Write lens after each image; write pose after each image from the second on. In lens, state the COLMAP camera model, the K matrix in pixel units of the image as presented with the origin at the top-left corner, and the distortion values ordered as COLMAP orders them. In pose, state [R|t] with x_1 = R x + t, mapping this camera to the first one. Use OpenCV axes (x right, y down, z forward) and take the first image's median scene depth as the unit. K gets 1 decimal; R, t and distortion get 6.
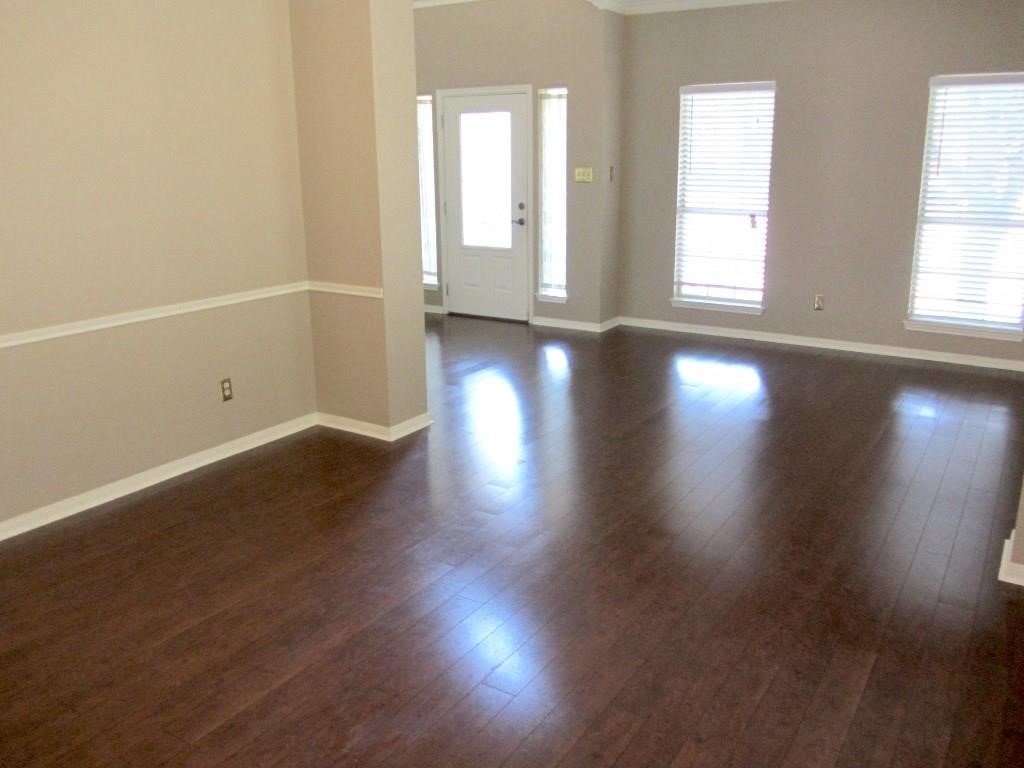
lens RADIAL K [[842.3, 0, 512.0], [0, 842.3, 384.0], [0, 0, 1]] dist [-0.041677, 0.006254]
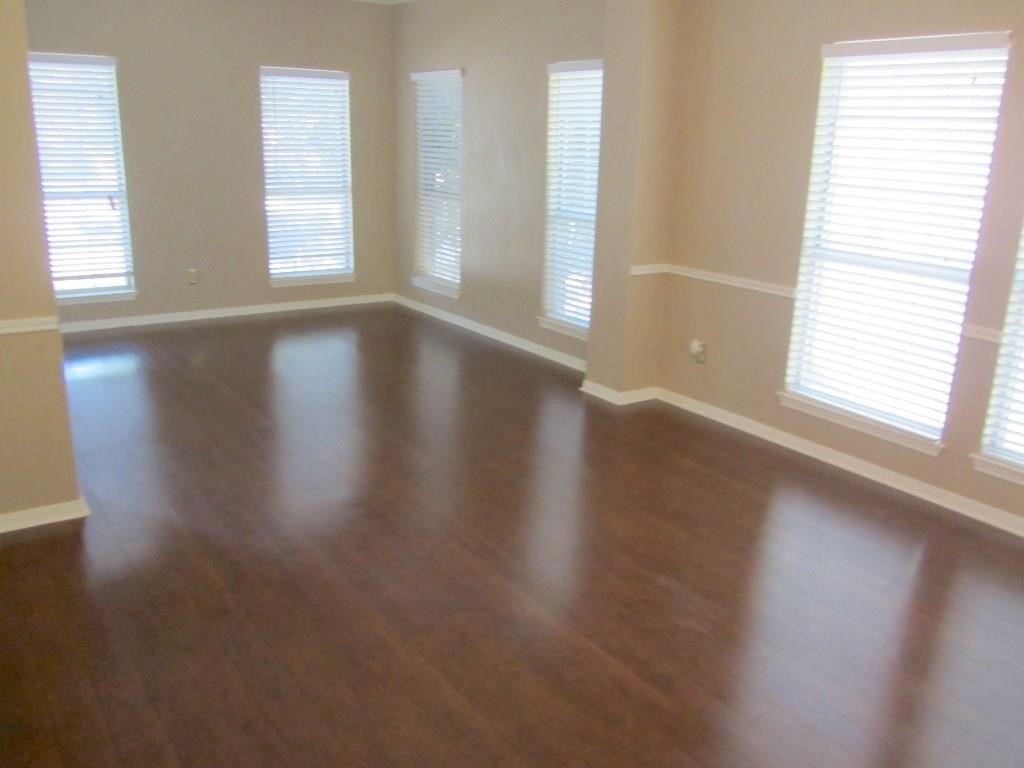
lens RADIAL K [[842.3, 0, 512.0], [0, 842.3, 384.0], [0, 0, 1]] dist [-0.041677, 0.006254]
pose [[0.383329, -0.247950, 0.889708, -0.454175], [0.214480, 0.960856, 0.175370, -0.069200], [-0.898364, 0.123600, 0.421504, 0.231412]]
